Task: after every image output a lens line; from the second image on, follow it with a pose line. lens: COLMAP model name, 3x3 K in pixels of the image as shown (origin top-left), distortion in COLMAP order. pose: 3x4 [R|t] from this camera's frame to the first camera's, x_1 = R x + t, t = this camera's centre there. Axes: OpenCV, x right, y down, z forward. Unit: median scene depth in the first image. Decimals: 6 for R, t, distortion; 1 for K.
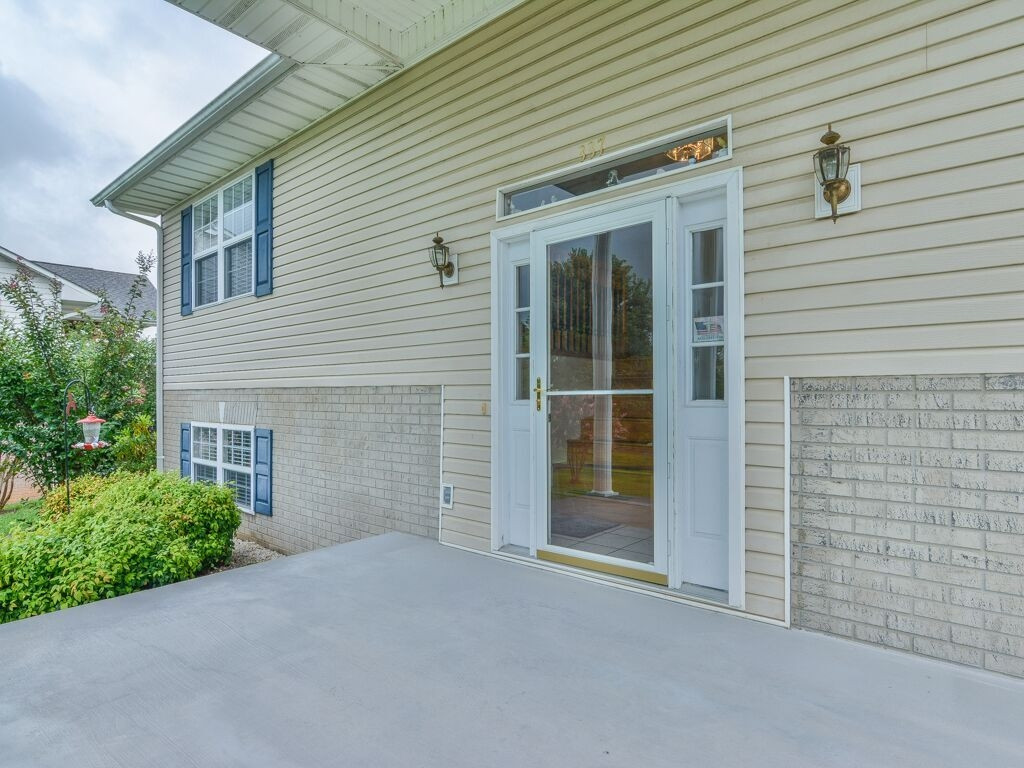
lens RADIAL K [[564.2, 0, 514.3], [0, 564.2, 395.8], [0, 0, 1]] dist [0.001139, 0.000706]
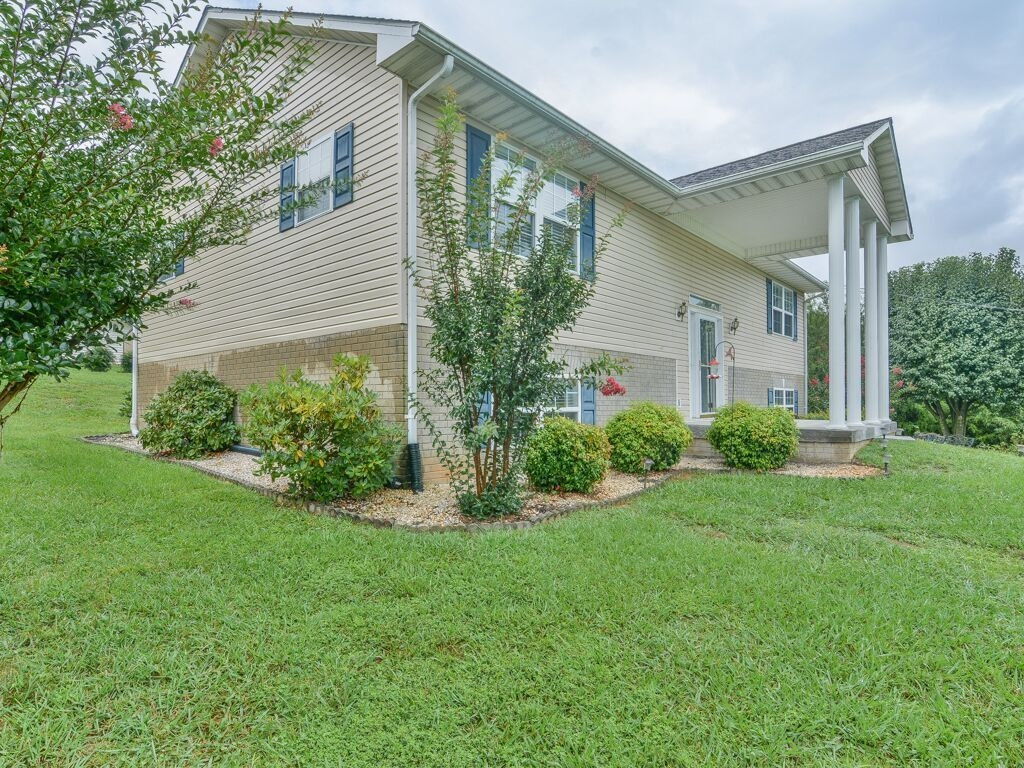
lens RADIAL K [[564.2, 0, 514.3], [0, 564.2, 395.8], [0, 0, 1]] dist [0.001139, 0.000706]
pose [[0.020443, 0.010682, 0.999734, -2.340005], [-0.004419, 0.999934, -0.010593, 0.153376], [-0.999781, -0.004201, 0.020489, 1.485553]]
